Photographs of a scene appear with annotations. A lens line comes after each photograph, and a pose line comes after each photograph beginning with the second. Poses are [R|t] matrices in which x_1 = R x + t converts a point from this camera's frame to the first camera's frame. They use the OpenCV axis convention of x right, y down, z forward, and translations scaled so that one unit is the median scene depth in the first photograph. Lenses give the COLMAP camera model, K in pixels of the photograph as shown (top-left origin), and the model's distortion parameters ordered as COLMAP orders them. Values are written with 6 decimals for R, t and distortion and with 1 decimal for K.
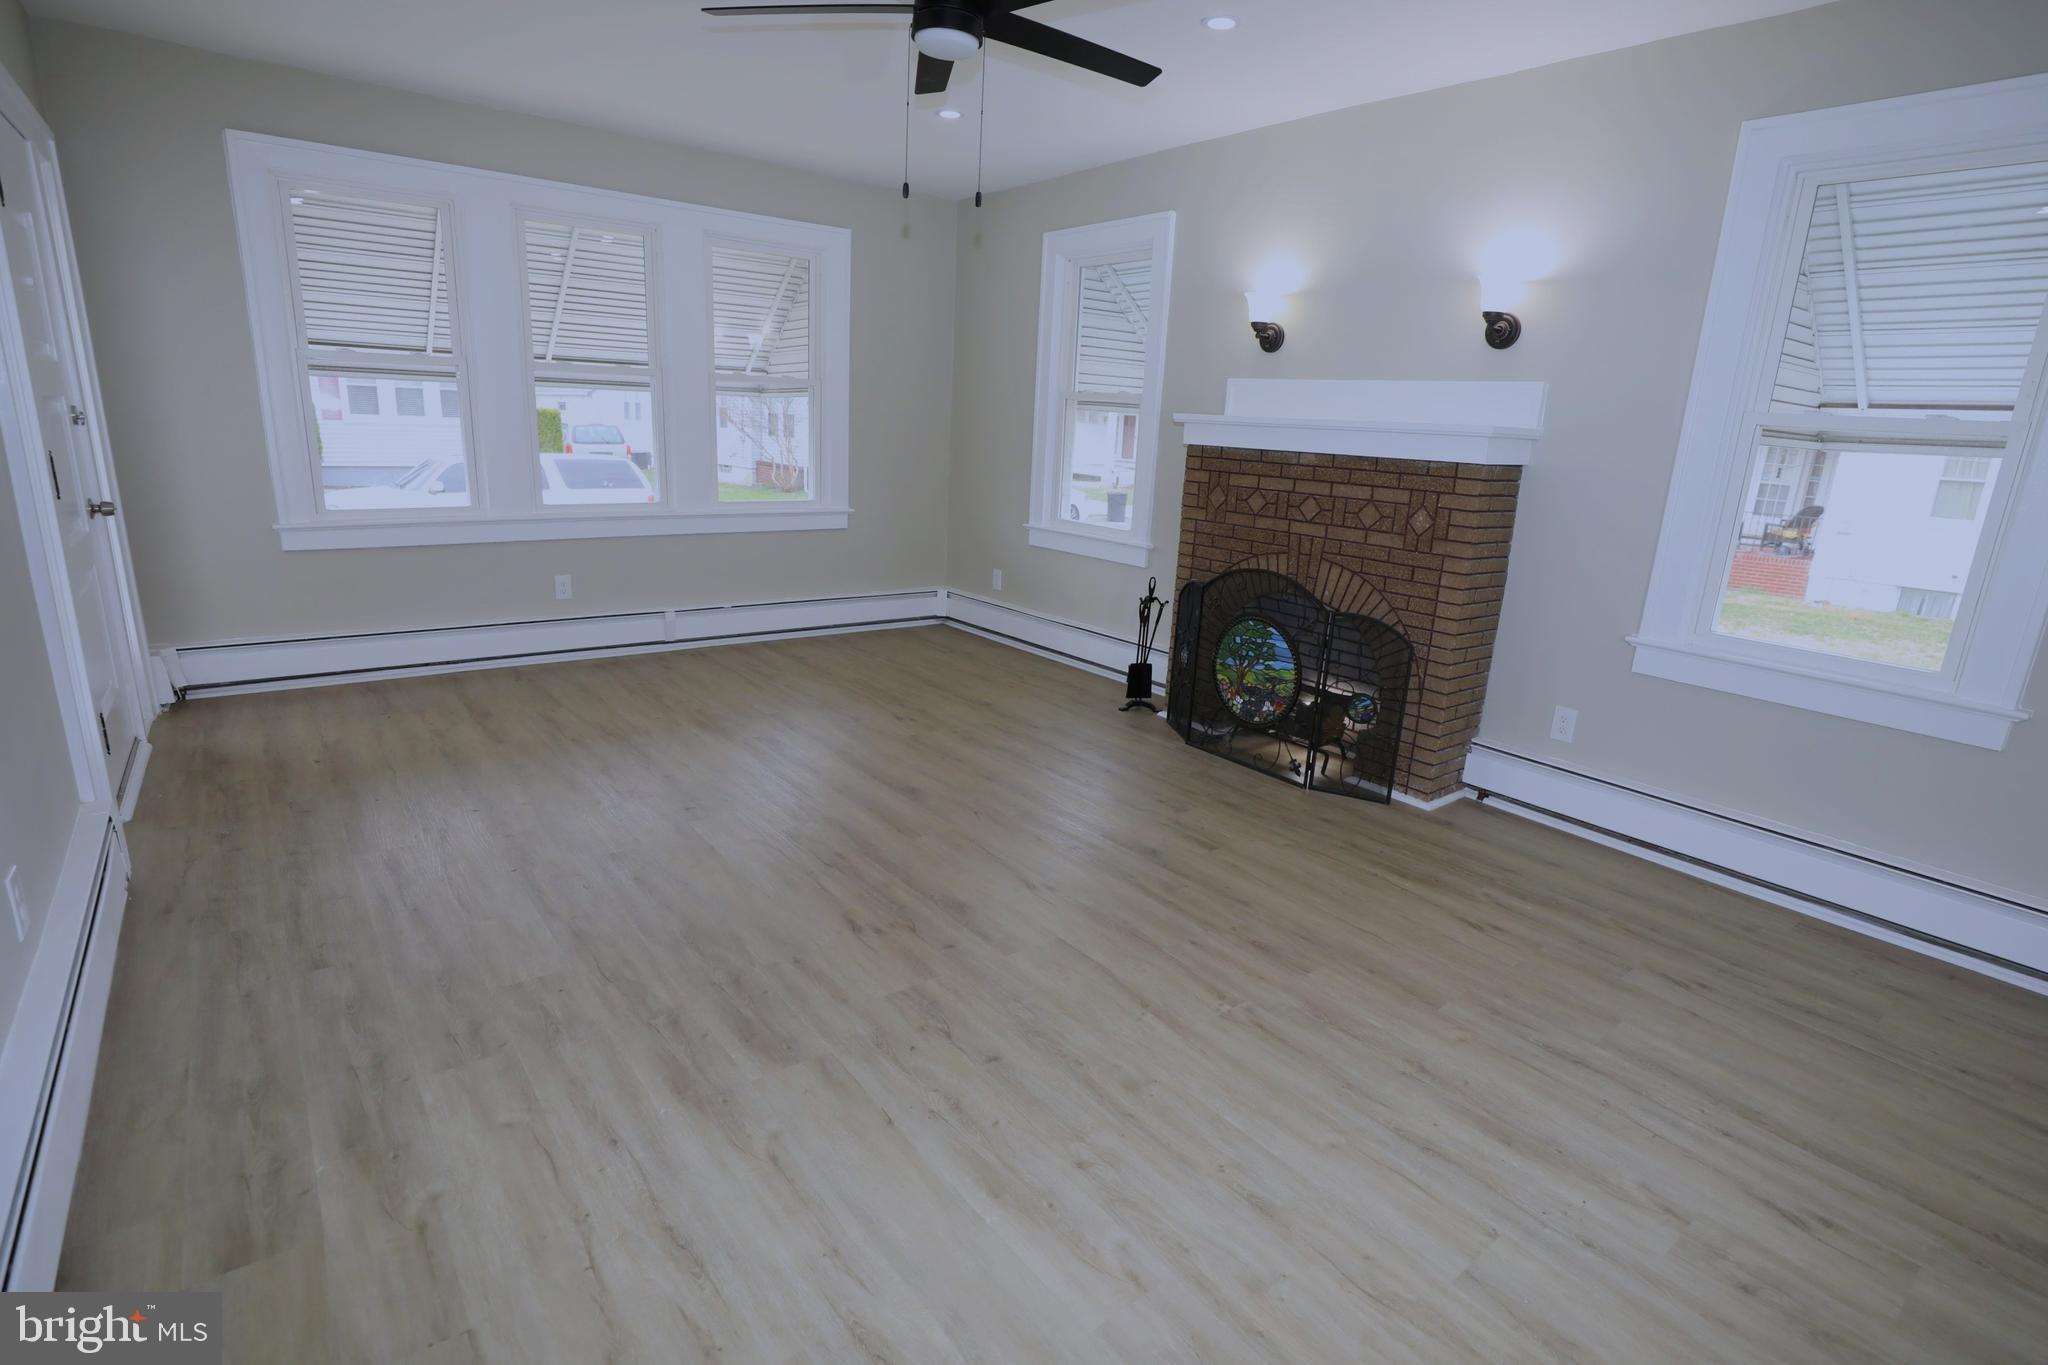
lens RADIAL K [[967.6, 0, 1018.3], [0, 967.6, 690.0], [0, 0, 1]] dist [-0.053348, 0.041917]
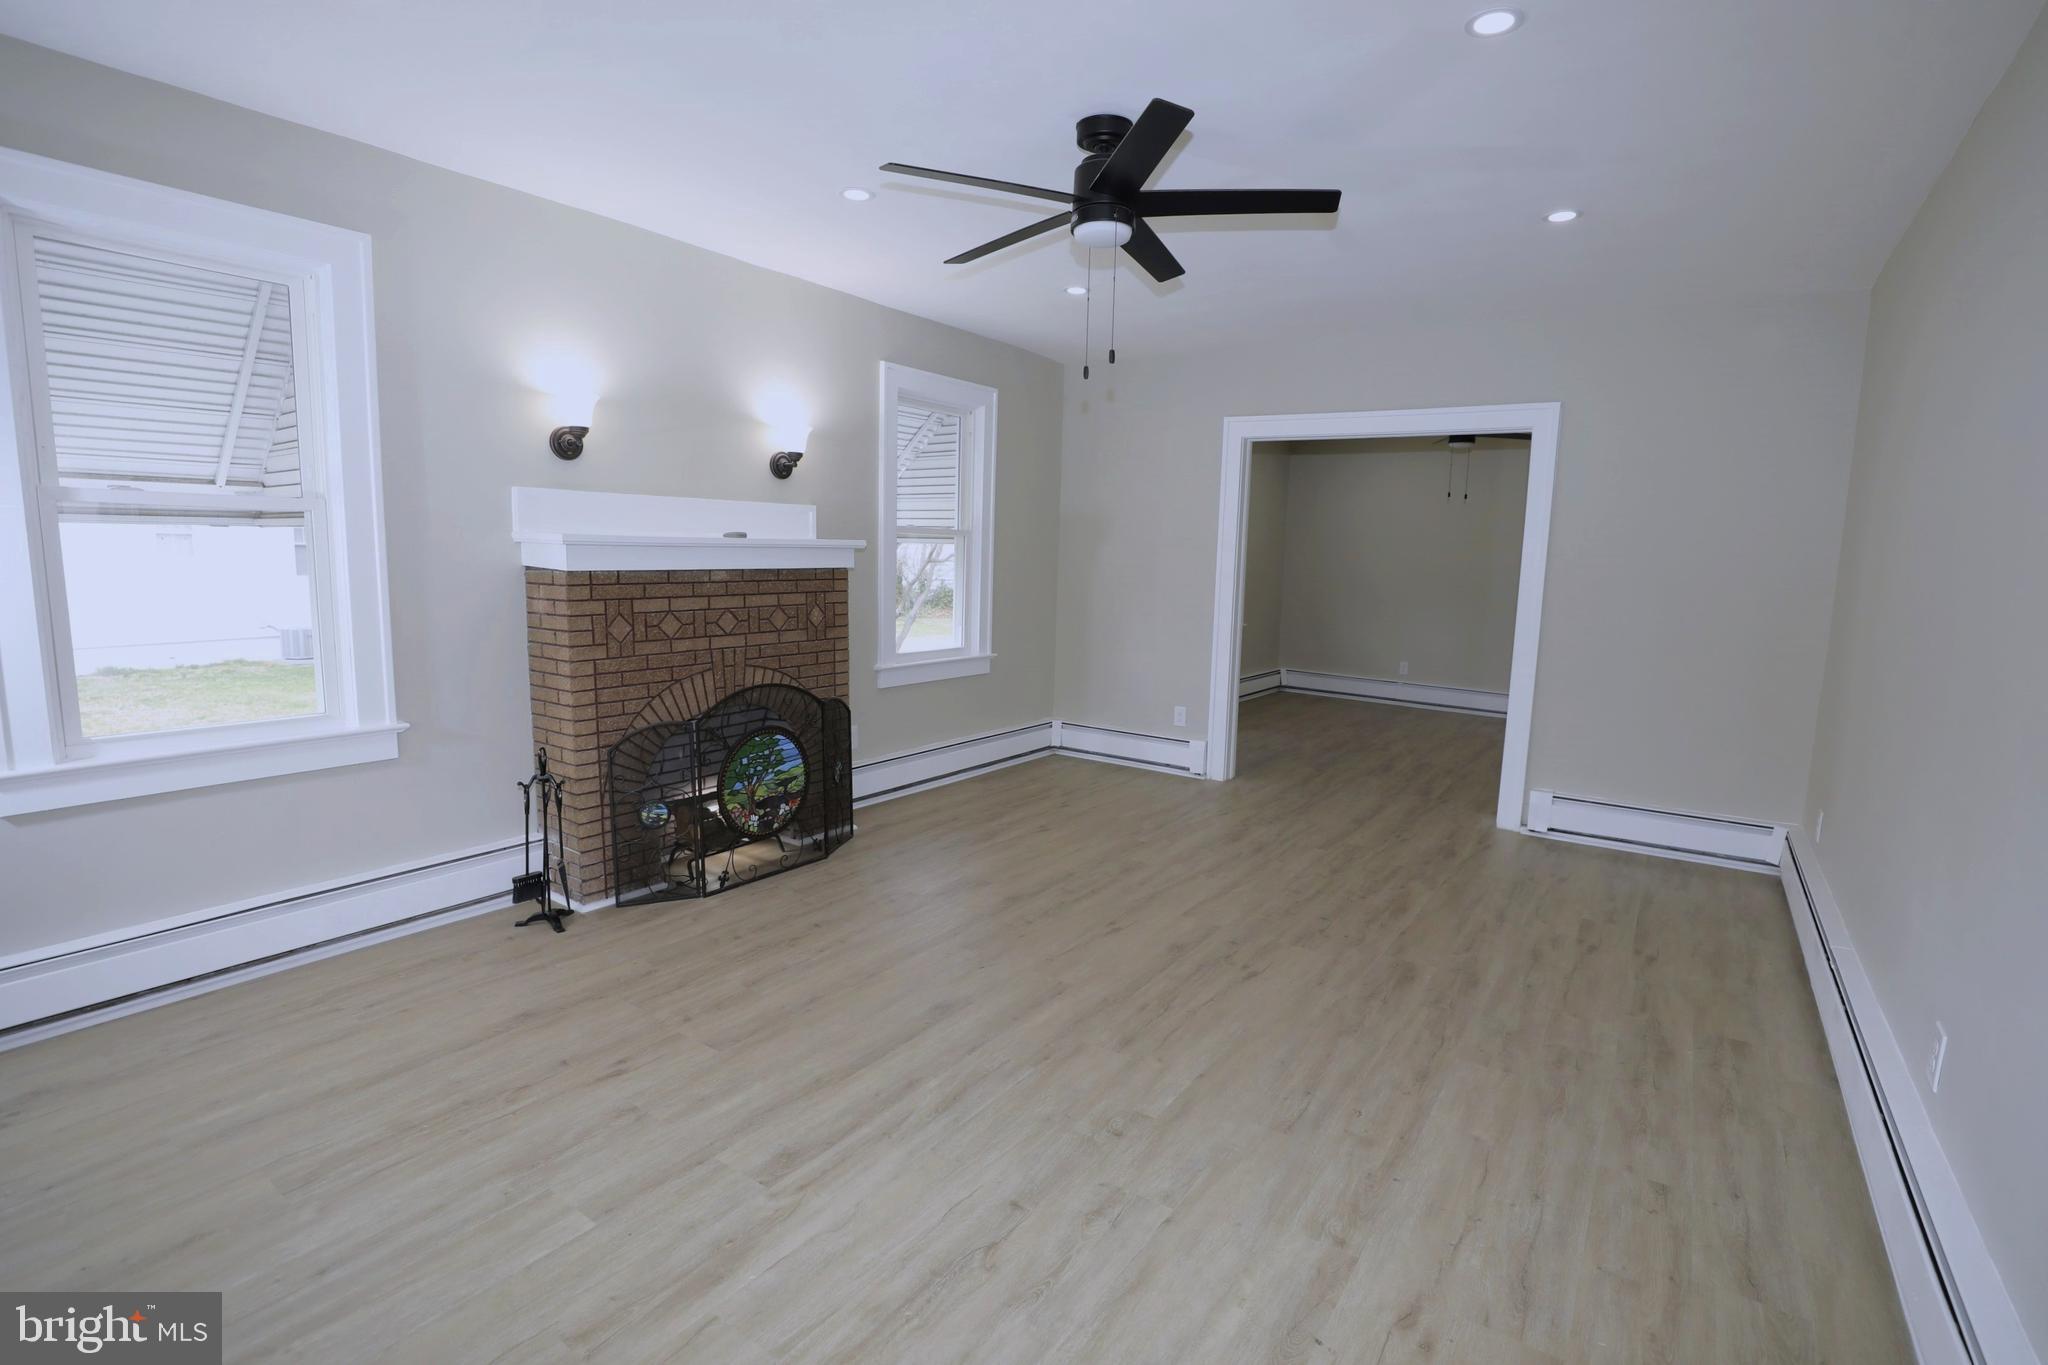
lens RADIAL K [[967.6, 0, 1018.3], [0, 967.6, 690.0], [0, 0, 1]] dist [-0.053348, 0.041917]
pose [[-0.273470, -0.193105, 0.942297, -0.757725], [0.225373, 0.939507, 0.257940, -0.309917], [-0.935105, 0.282907, -0.213406, 0.927900]]
